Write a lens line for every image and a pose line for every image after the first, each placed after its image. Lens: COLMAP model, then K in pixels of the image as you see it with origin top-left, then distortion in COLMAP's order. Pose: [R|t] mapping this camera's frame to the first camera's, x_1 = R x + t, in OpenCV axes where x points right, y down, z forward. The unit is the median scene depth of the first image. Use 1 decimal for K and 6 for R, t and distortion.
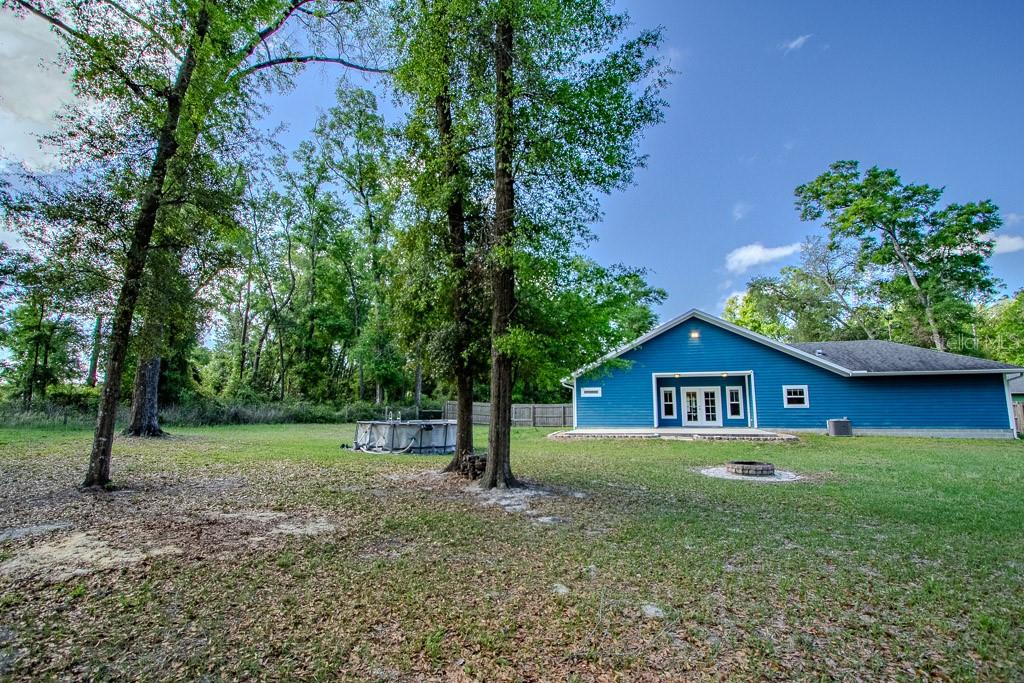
lens RADIAL K [[471.9, 0, 506.7], [0, 471.9, 345.1], [0, 0, 1]] dist [-0.013923, 0.001208]
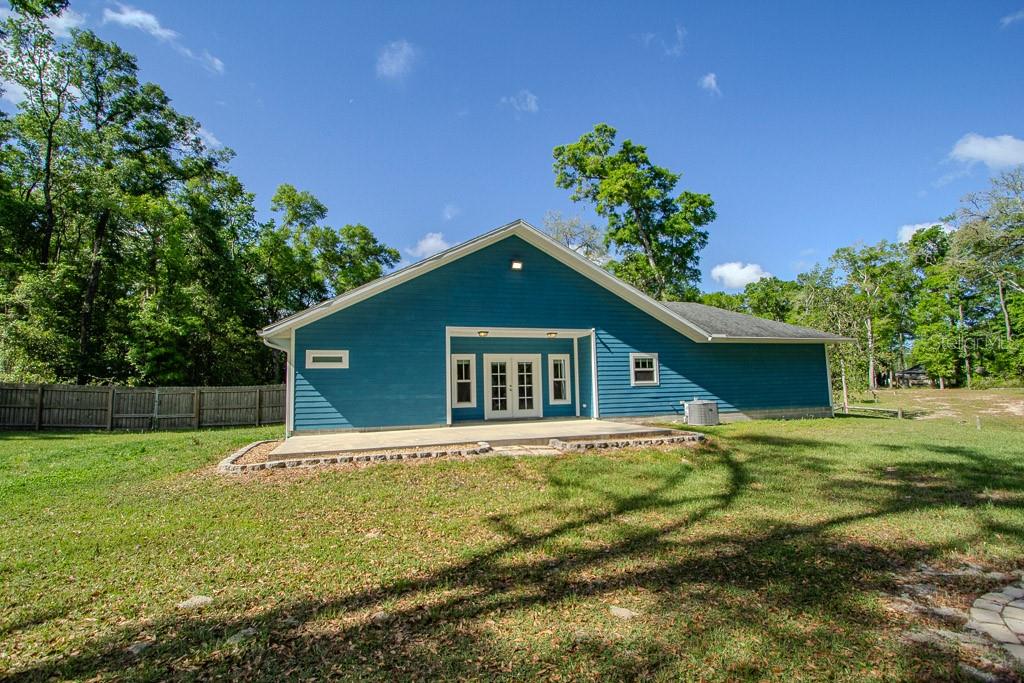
lens RADIAL K [[471.9, 0, 506.7], [0, 471.9, 345.1], [0, 0, 1]] dist [-0.013923, 0.001208]
pose [[0.818478, 0.037671, 0.573302, 0.051323], [-0.055106, 0.998395, 0.013069, 0.069550], [-0.571889, -0.042289, 0.819240, 0.504103]]
